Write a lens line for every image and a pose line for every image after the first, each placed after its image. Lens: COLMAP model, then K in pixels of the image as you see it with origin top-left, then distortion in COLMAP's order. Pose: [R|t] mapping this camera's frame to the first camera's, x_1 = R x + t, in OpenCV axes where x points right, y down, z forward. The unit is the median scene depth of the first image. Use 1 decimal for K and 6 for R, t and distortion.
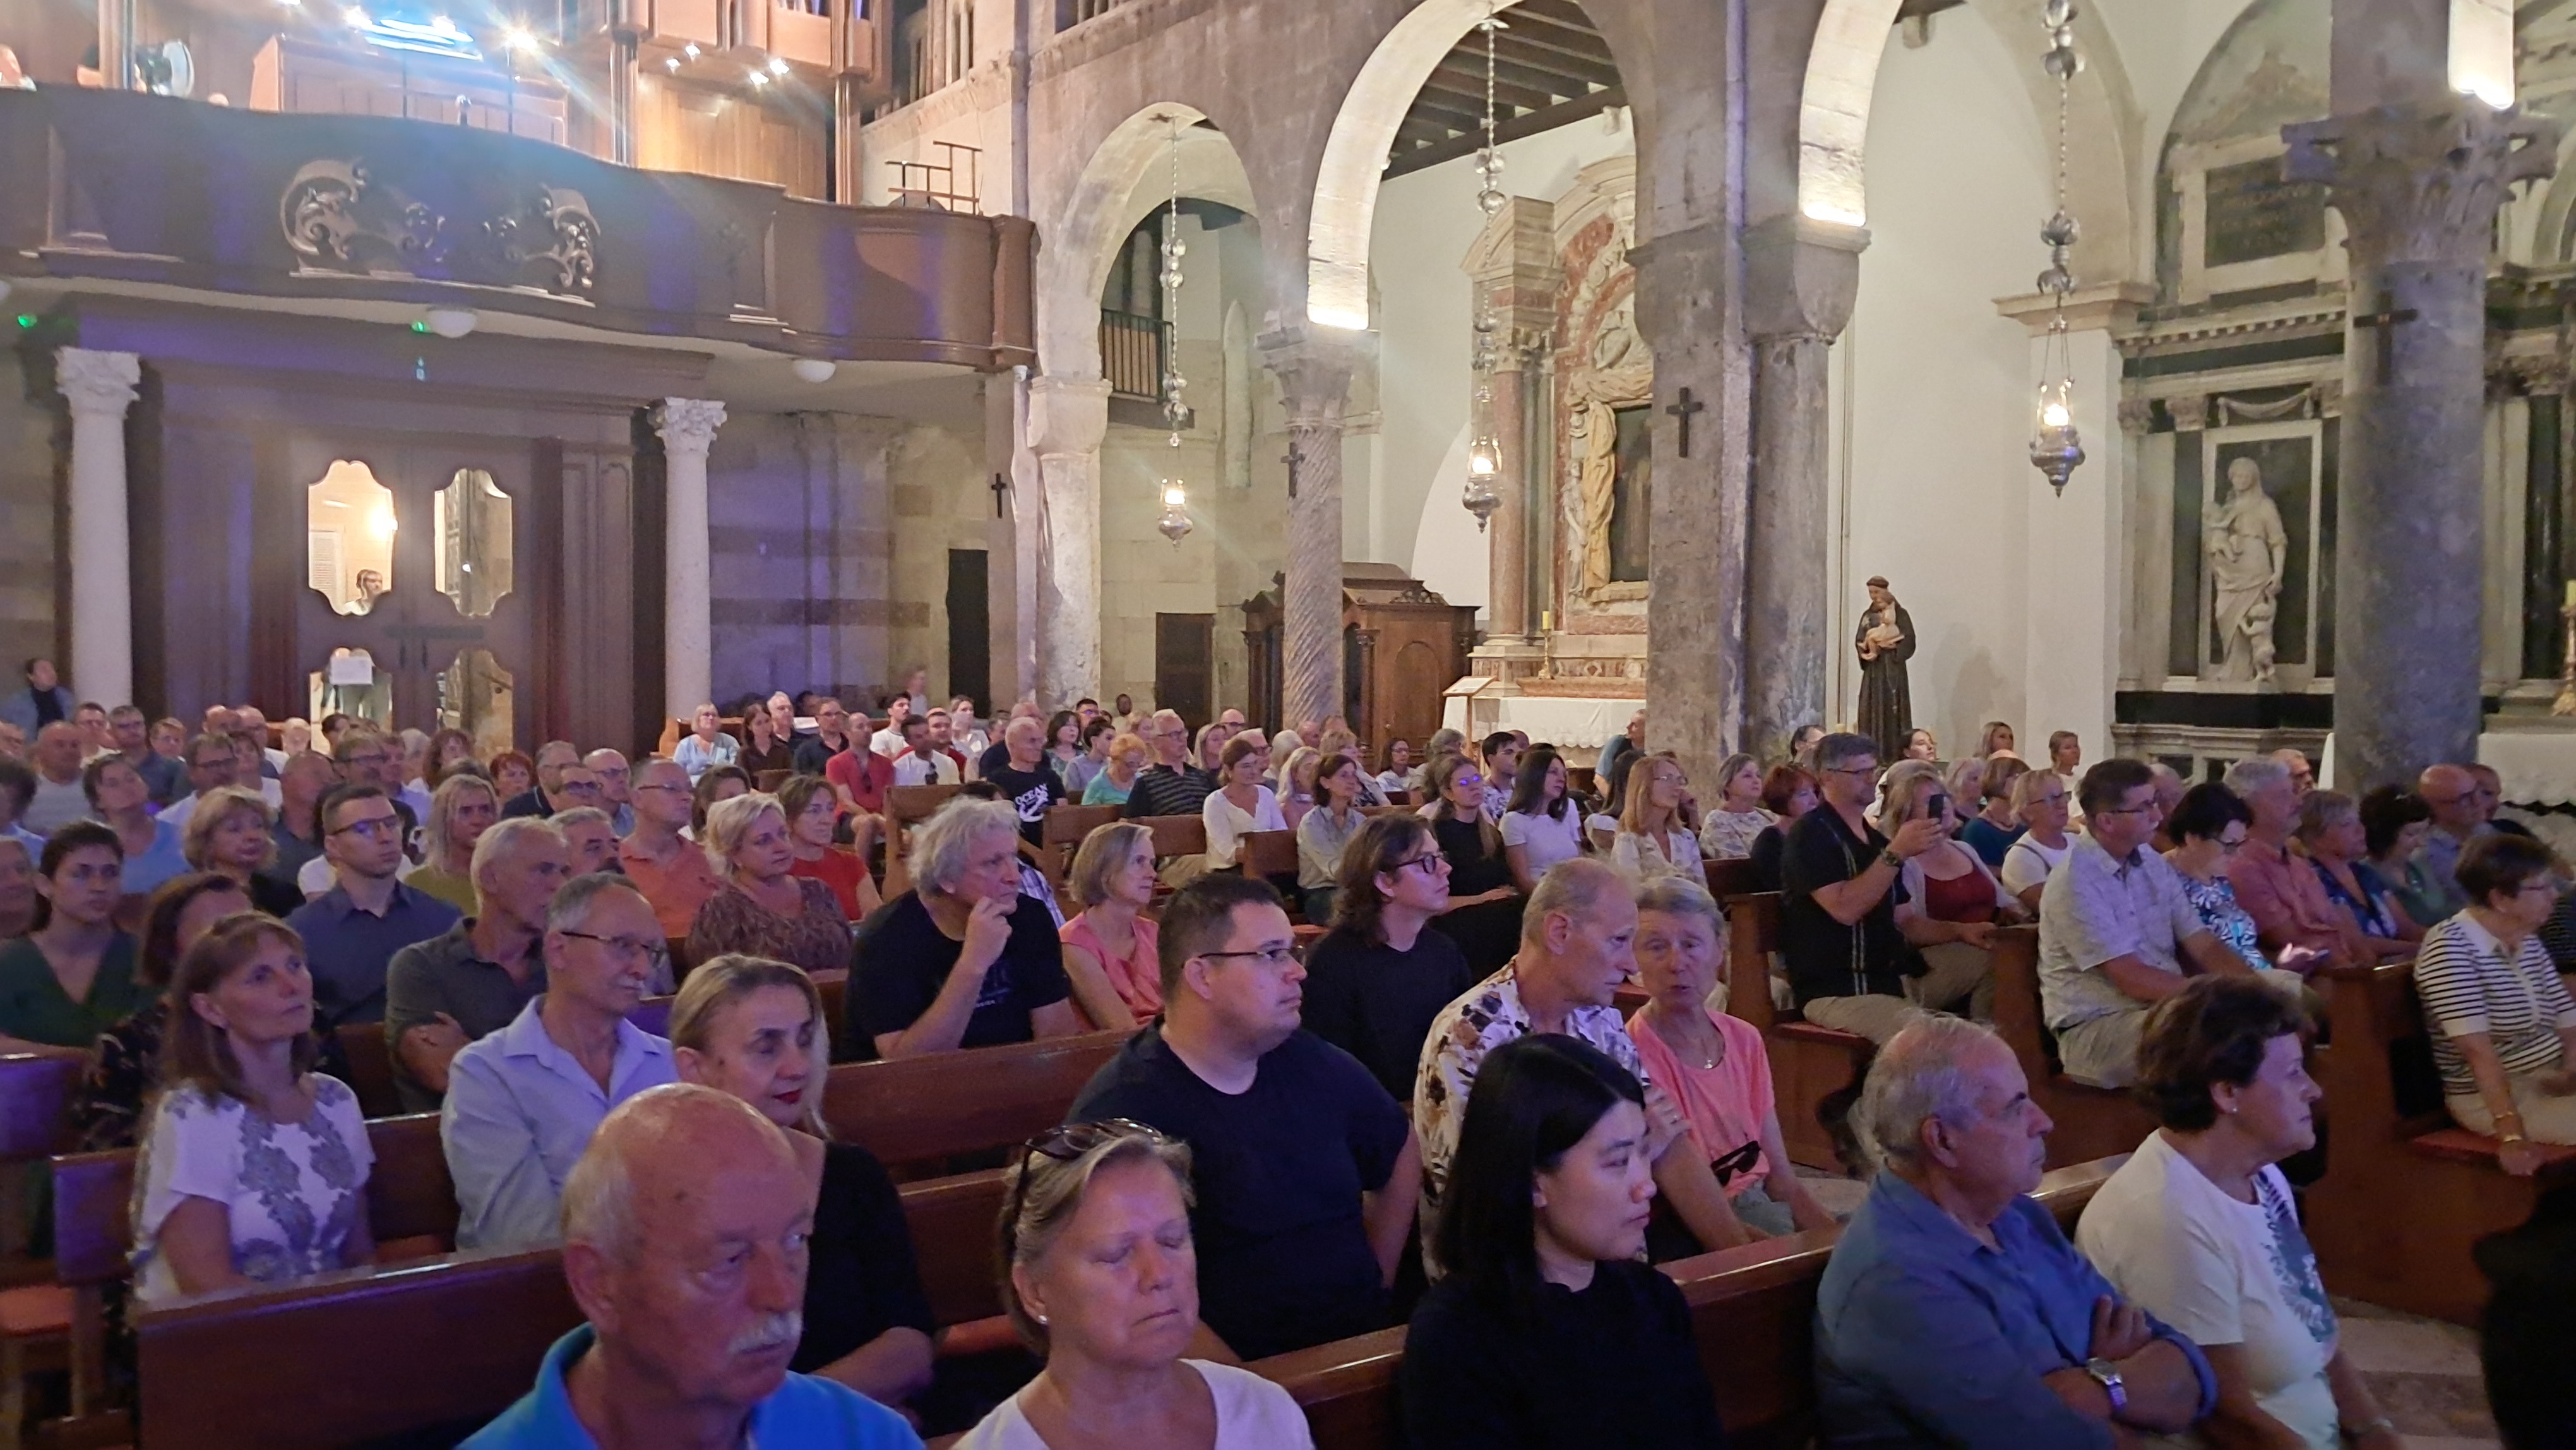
lens RADIAL K [[2013.6, 0, 1289.3], [0, 2013.6, 739.9], [0, 0, 1]] dist [0.057802, -0.078100]
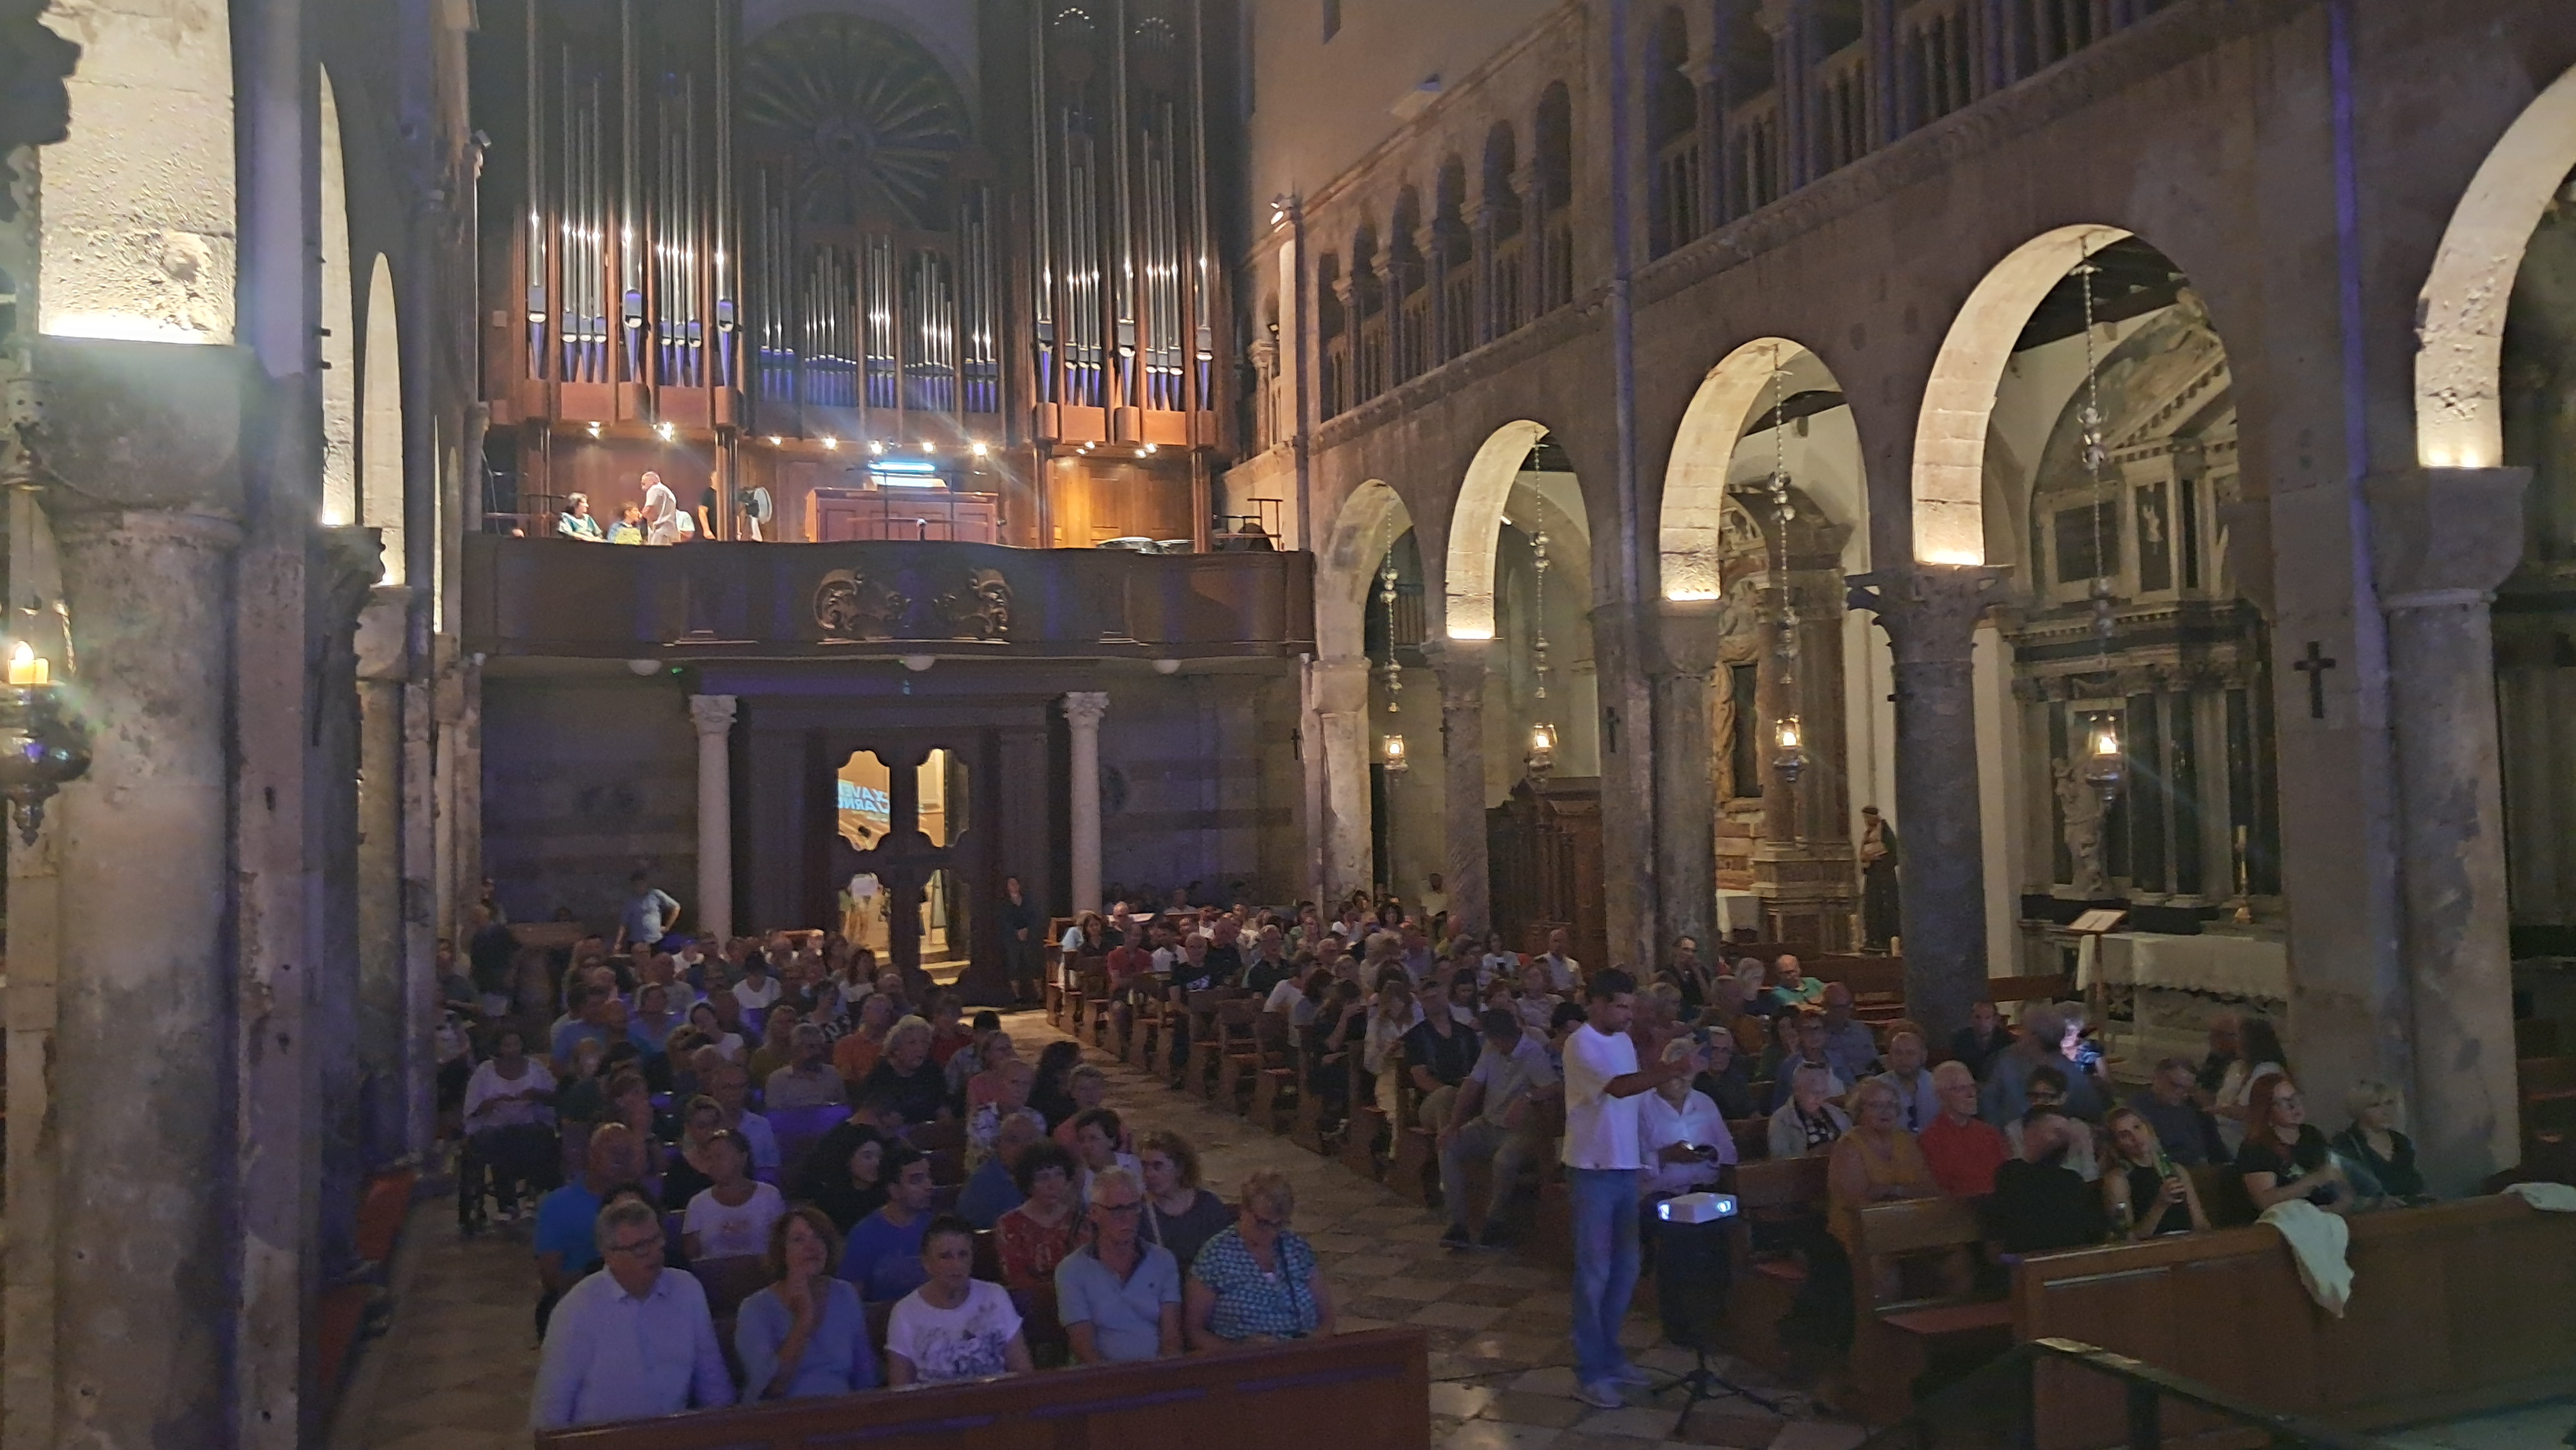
lens RADIAL K [[1967.6, 0, 1338.6], [0, 1967.6, 730.4], [0, 0, 1]] dist [0.229901, -0.682593]
pose [[0.961623, -0.037226, -0.271839, 0.276786], [0.020188, 0.997667, -0.065207, -0.044714], [0.273632, 0.057217, 0.960131, -0.327690]]
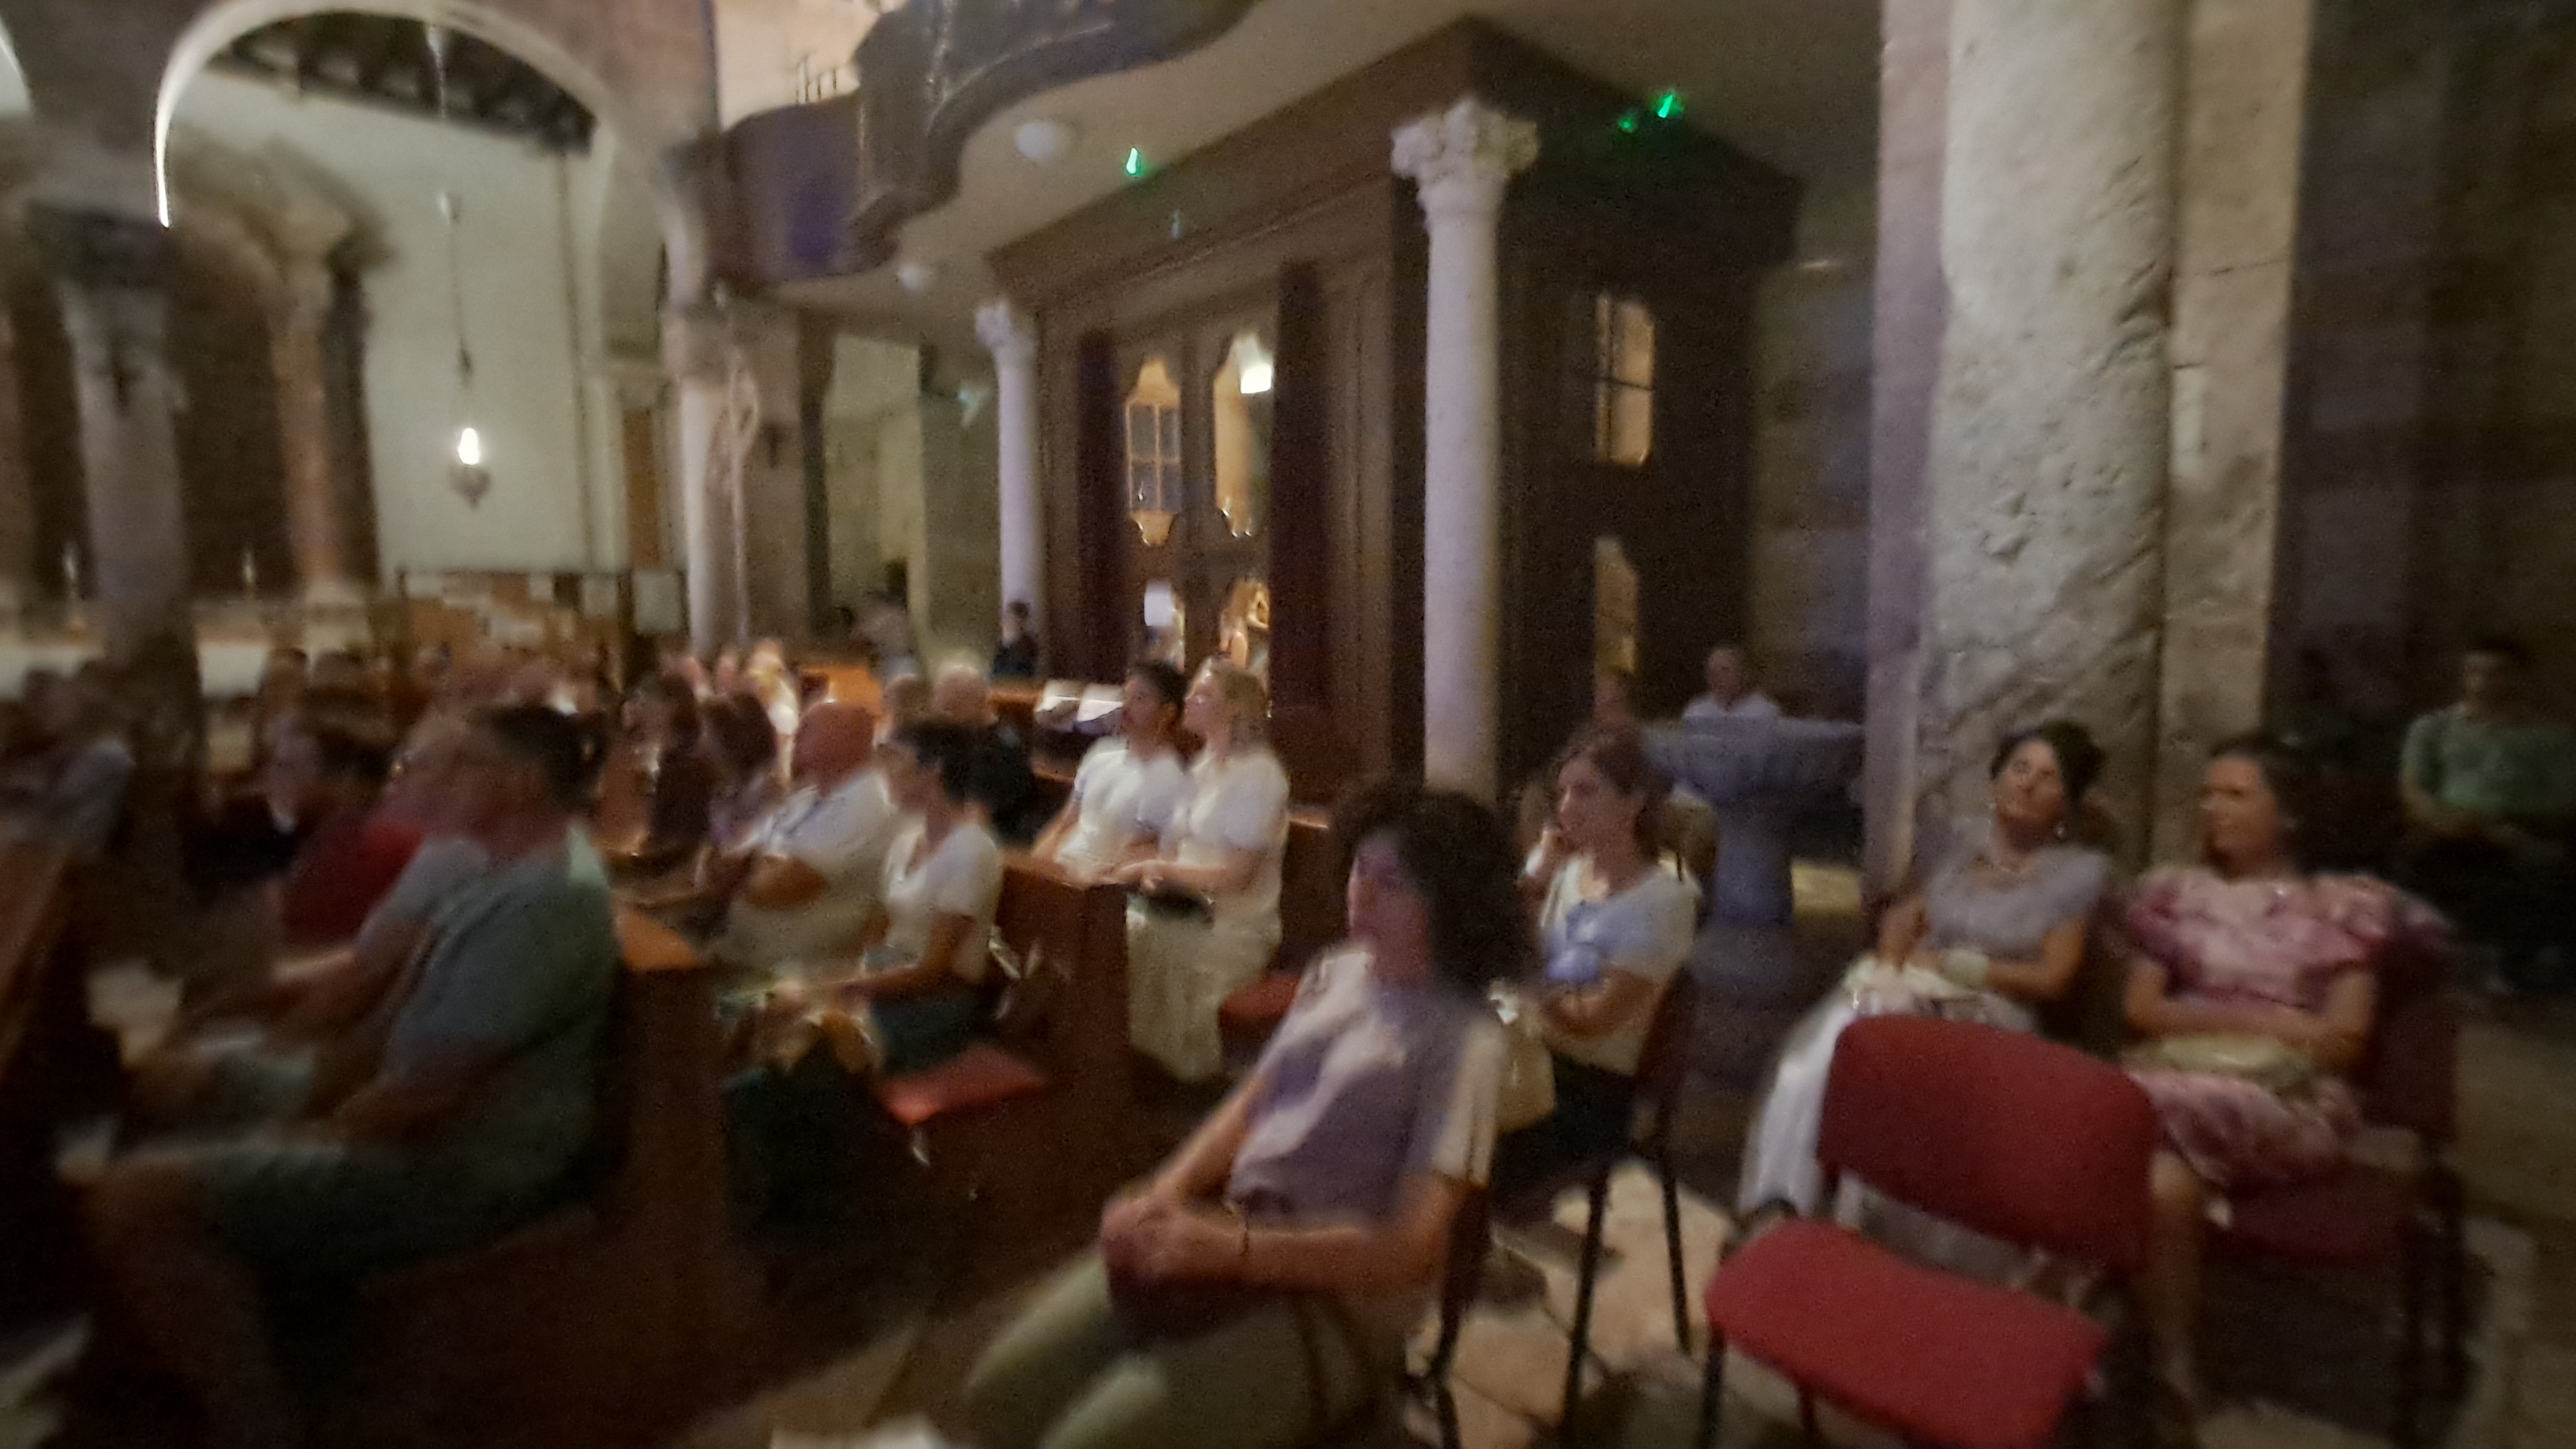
lens RADIAL K [[1167.2, 0, 1270.5], [0, 1167.2, 724.2], [0, 0, 1]] dist [-0.001196, 0.006711]
pose [[0.104156, 0.088603, -0.990606, 0.036954], [-0.020001, 0.996009, 0.086983, -0.028093], [0.994360, 0.010753, 0.105512, 0.949140]]
